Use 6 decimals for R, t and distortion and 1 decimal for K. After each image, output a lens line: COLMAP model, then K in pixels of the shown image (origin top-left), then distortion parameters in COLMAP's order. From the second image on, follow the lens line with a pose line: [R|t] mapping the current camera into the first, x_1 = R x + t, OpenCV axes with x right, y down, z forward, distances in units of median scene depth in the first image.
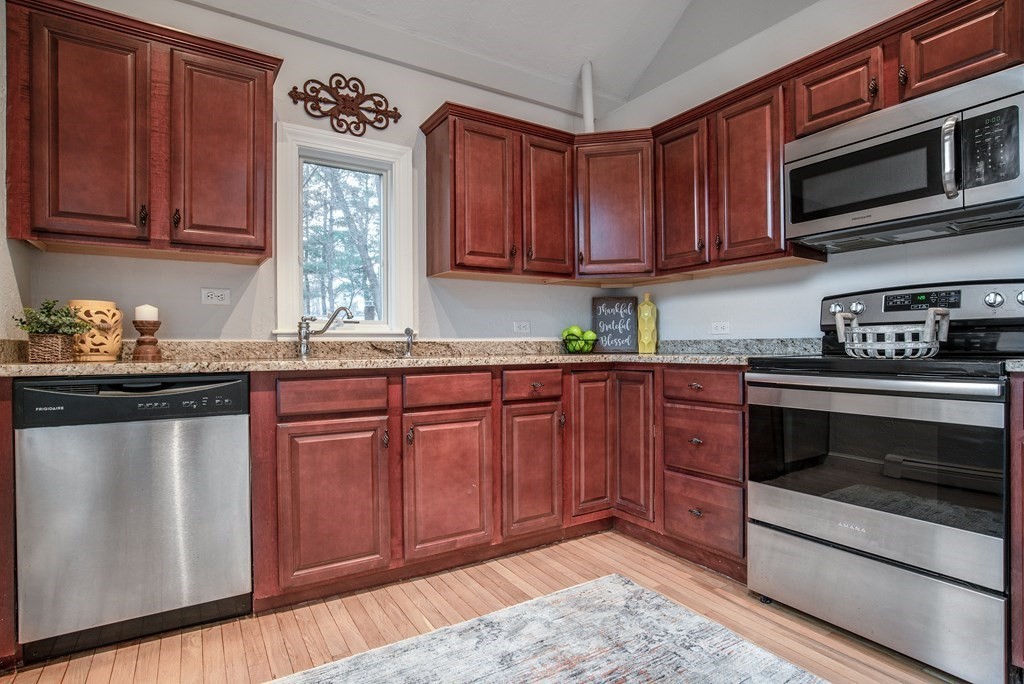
lens RADIAL K [[521.4, 0, 514.2], [0, 521.4, 347.6], [0, 0, 1]] dist [-0.036509, 0.000534]
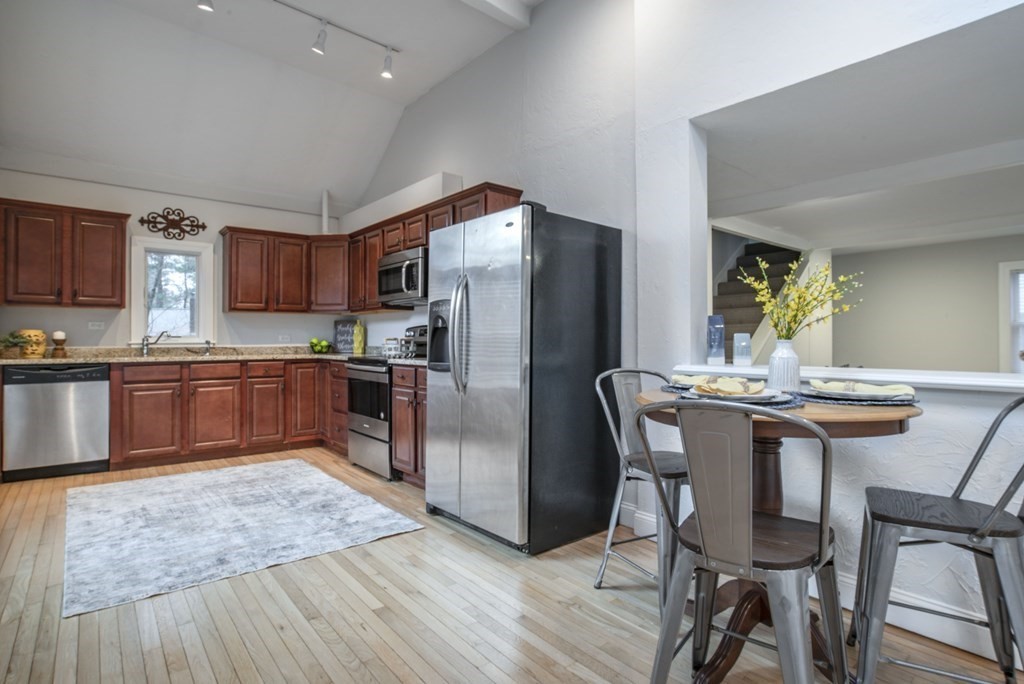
lens RADIAL K [[515.8, 0, 508.0], [0, 515.8, 335.6], [0, 0, 1]] dist [-0.037175, 0.018205]
pose [[0.991346, 0.007540, 0.131062, 0.746321], [-0.006116, 0.999918, -0.011262, -0.046265], [-0.131136, 0.010363, 0.991310, -1.162221]]
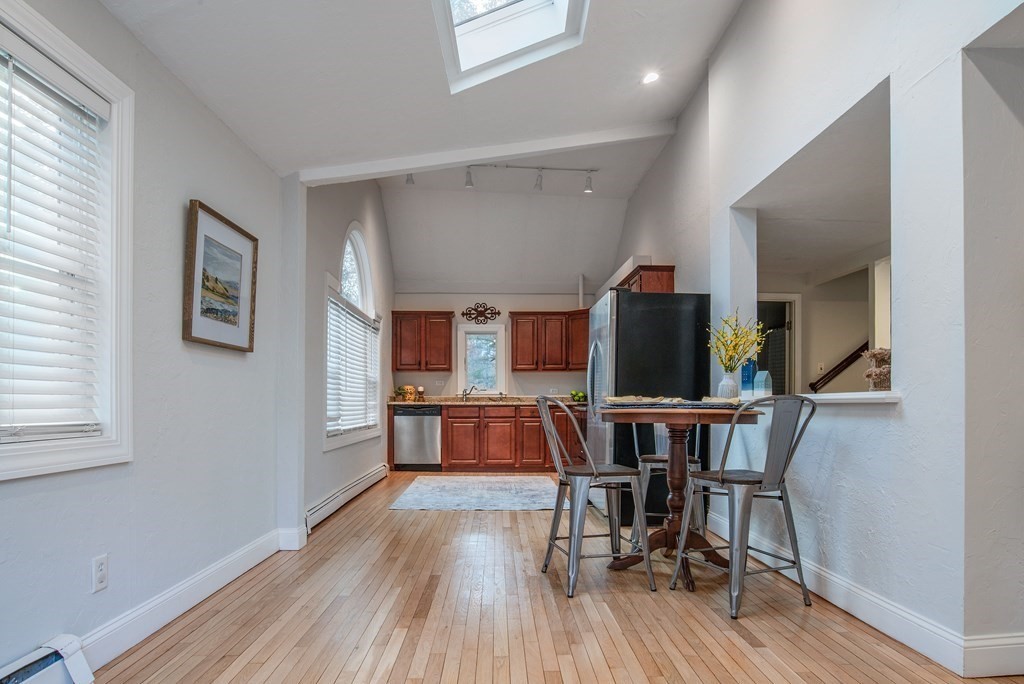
lens RADIAL K [[570.0, 0, 512.9], [0, 570.0, 401.2], [0, 0, 1]] dist [-0.000065, 0.000129]
pose [[0.863962, 0.003788, -0.503542, 1.586004], [-0.006278, 0.999975, -0.003250, 0.023710], [0.503517, 0.005969, 0.863965, -1.821788]]
